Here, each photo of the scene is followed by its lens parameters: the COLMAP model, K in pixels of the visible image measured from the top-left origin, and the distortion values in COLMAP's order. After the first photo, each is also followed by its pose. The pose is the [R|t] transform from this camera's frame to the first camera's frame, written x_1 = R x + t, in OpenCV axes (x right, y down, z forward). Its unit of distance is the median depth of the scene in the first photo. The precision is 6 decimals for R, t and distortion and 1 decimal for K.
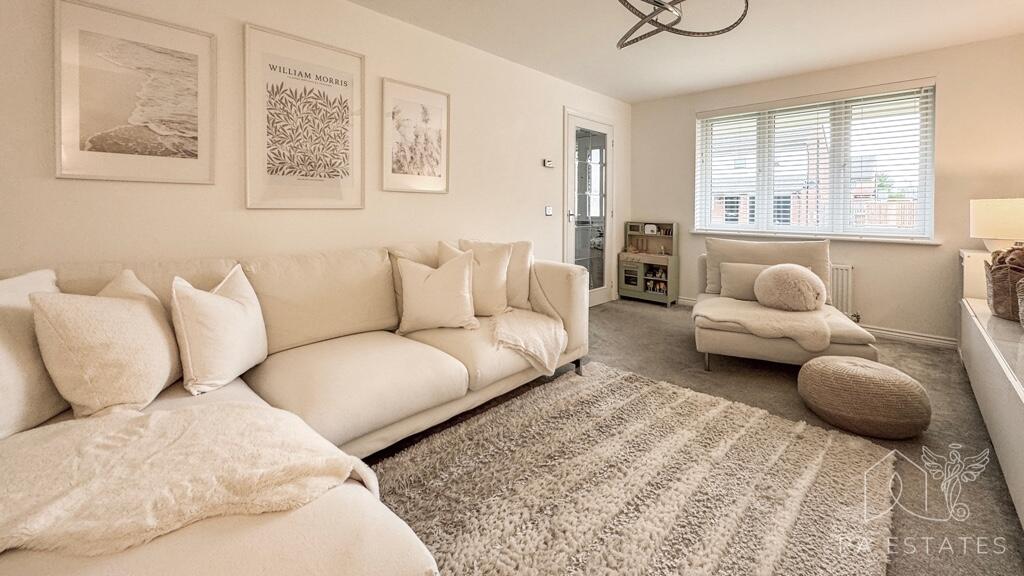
lens RADIAL K [[408.1, 0, 510.9], [0, 408.1, 221.0], [0, 0, 1]] dist [0.000645, 0.000090]
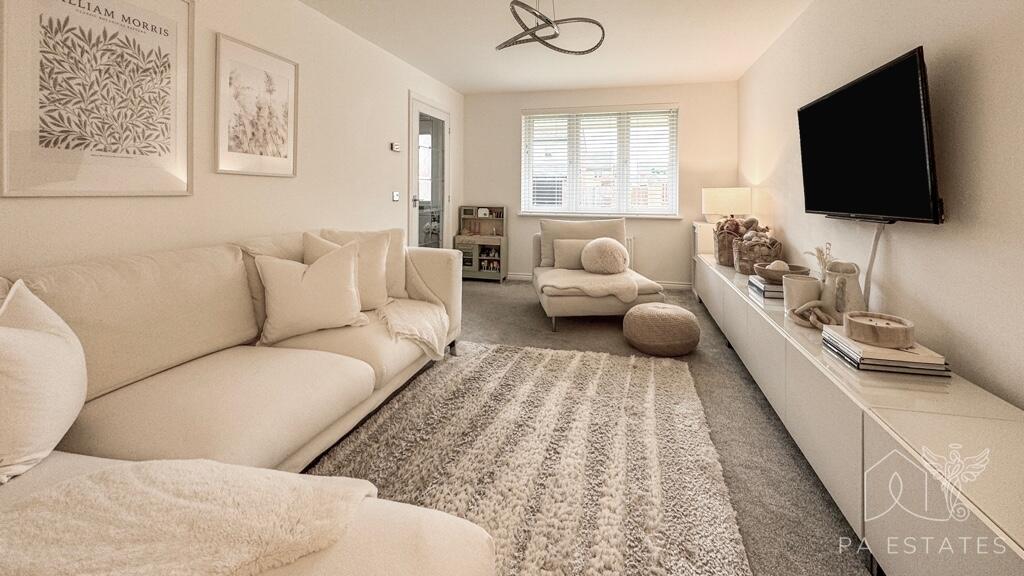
lens RADIAL K [[415.2, 0, 514.4], [0, 415.2, 202.2], [0, 0, 1]] dist [-0.001188, 0.000014]
pose [[0.872396, -0.011442, 0.488666, -0.230999], [0.014104, 0.999899, -0.001767, -0.008457], [-0.488596, 0.008434, 0.872469, 0.005670]]
